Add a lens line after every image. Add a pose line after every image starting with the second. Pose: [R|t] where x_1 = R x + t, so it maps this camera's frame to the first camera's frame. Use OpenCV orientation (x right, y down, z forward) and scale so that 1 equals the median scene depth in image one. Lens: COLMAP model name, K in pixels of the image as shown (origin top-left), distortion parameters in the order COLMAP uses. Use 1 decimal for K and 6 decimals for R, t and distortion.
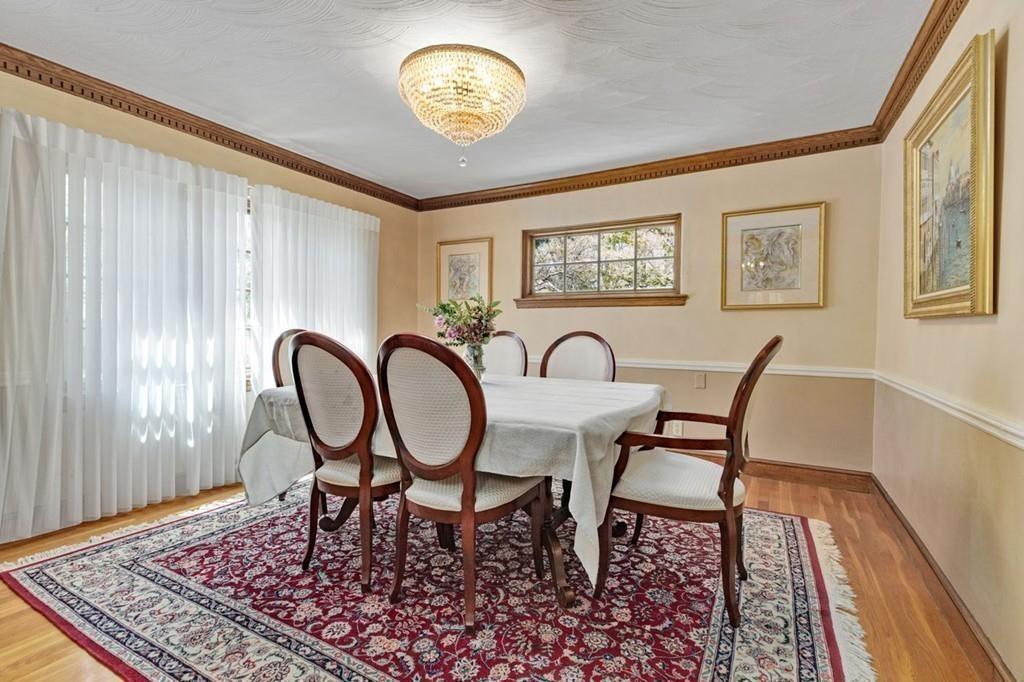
lens RADIAL K [[462.4, 0, 495.4], [0, 462.4, 335.6], [0, 0, 1]] dist [0.004010, -0.001178]
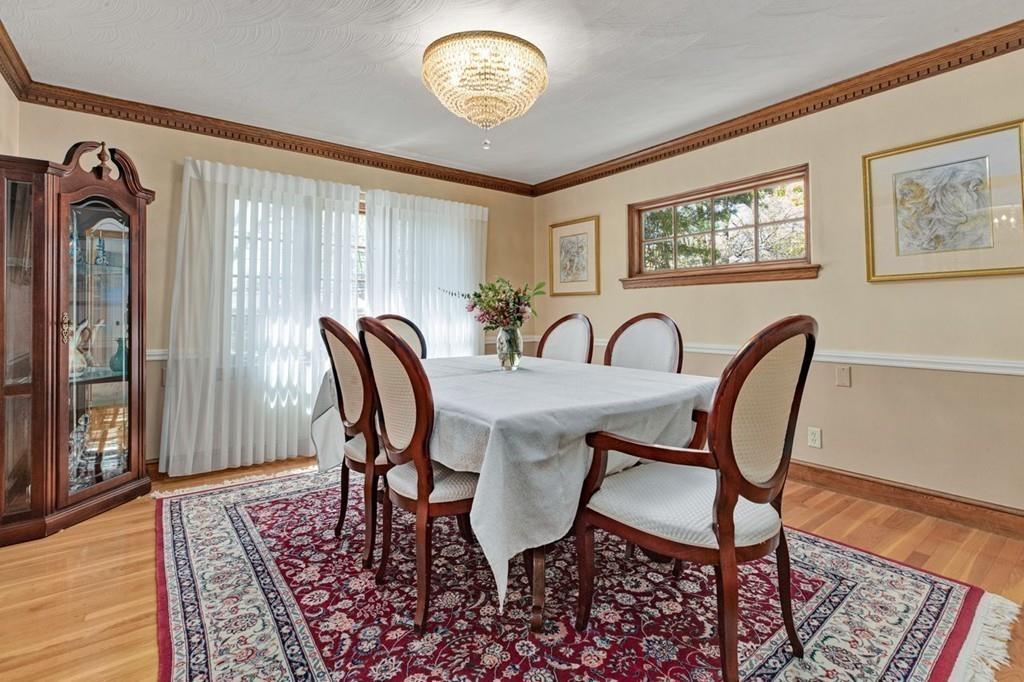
lens RADIAL K [[462.4, 0, 495.3], [0, 462.4, 294.9], [0, 0, 1]] dist [0.004010, -0.001178]
pose [[0.920656, -0.027813, -0.389383, 0.320865], [0.006676, 0.998435, -0.055532, 0.003855], [0.390318, 0.048527, 0.919400, 0.104167]]
